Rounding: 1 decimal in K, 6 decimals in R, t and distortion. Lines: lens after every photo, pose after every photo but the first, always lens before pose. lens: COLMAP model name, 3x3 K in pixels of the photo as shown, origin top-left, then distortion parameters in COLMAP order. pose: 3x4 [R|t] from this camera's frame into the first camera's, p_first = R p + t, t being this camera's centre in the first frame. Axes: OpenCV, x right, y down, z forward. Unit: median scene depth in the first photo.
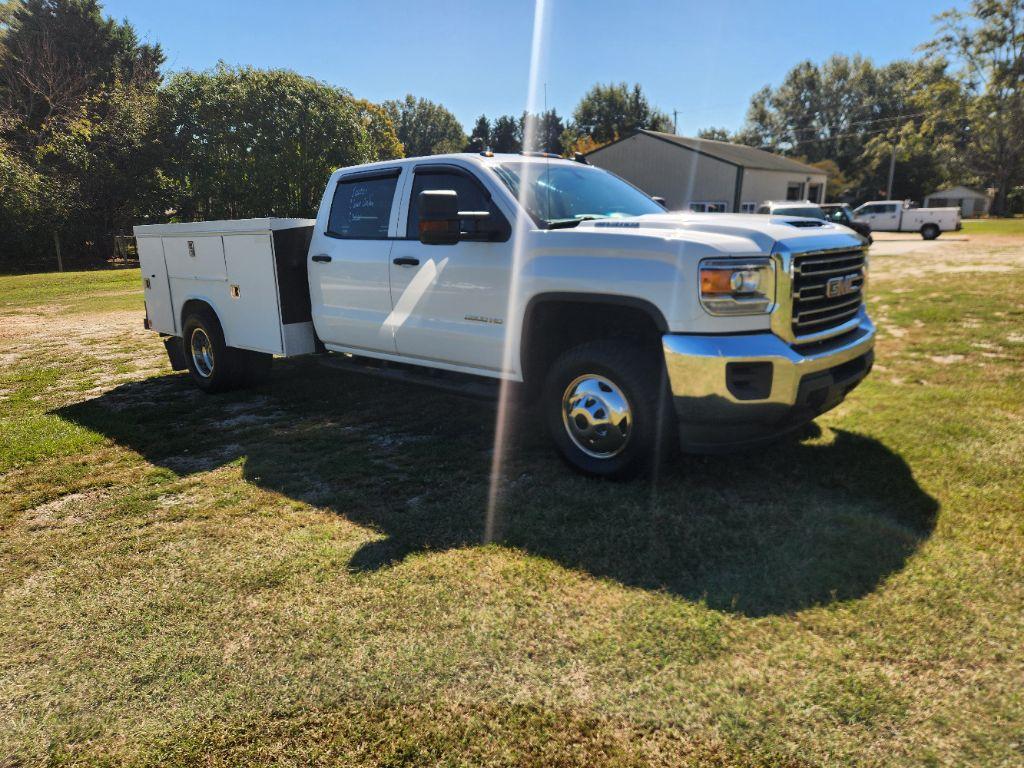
lens RADIAL K [[691.0, 0, 520.4], [0, 691.0, 381.8], [0, 0, 1]] dist [0.084377, -0.088739]
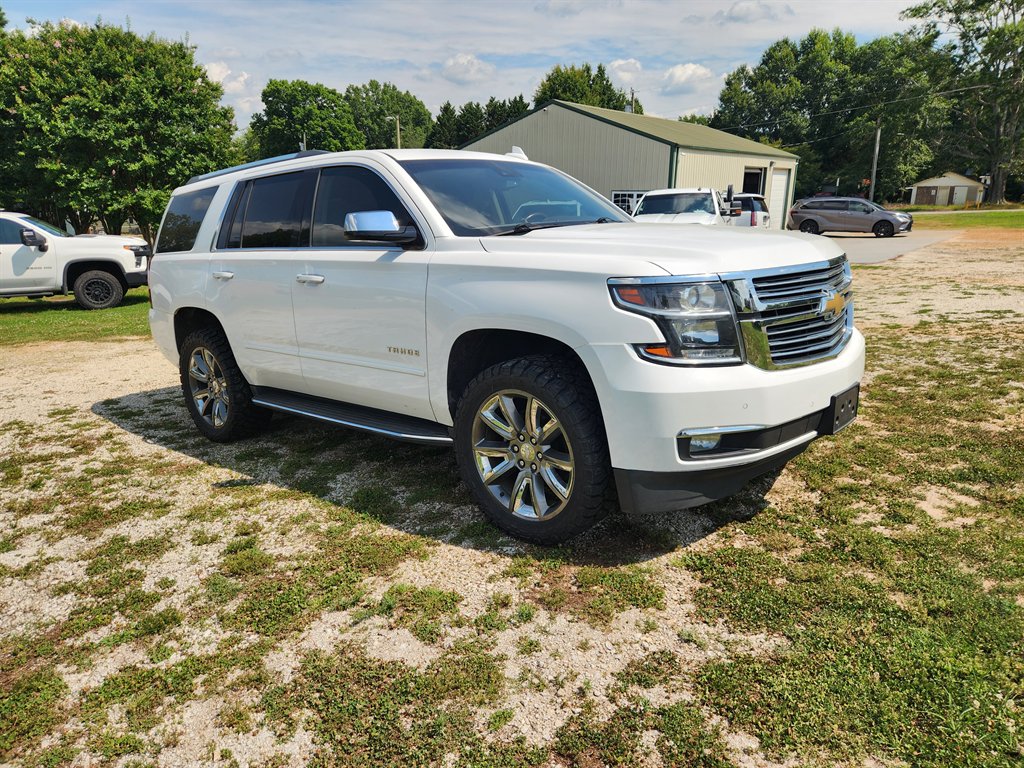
lens RADIAL K [[679.1, 0, 517.7], [0, 679.1, 382.3], [0, 0, 1]] dist [0.084231, -0.076332]
pose [[0.999956, -0.005558, 0.007560, 0.532190], [0.005431, 0.999847, 0.016599, -0.234611], [-0.007651, -0.016557, 0.999834, 0.950033]]
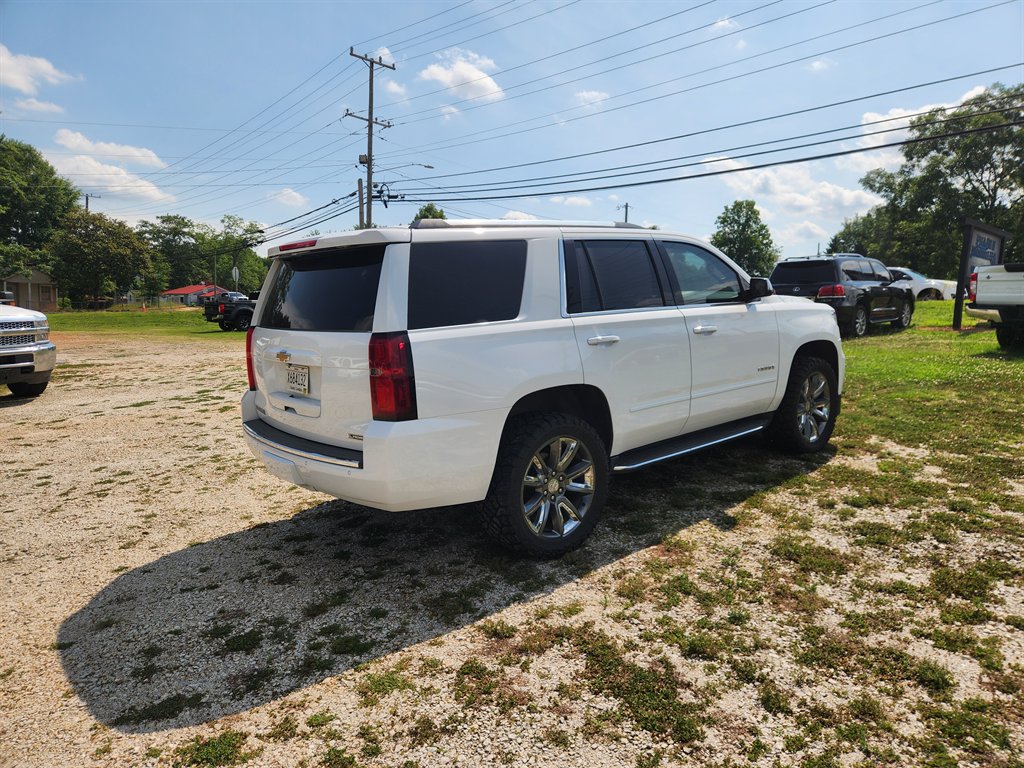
lens RADIAL K [[691.0, 0, 520.4], [0, 691.0, 381.8], [0, 0, 1]] dist [0.084377, -0.088739]
pose [[0.116417, -0.092004, 0.988930, -0.313470], [0.227578, 0.971680, 0.063609, -0.342599], [-0.966776, 0.217654, 0.134058, 1.585031]]
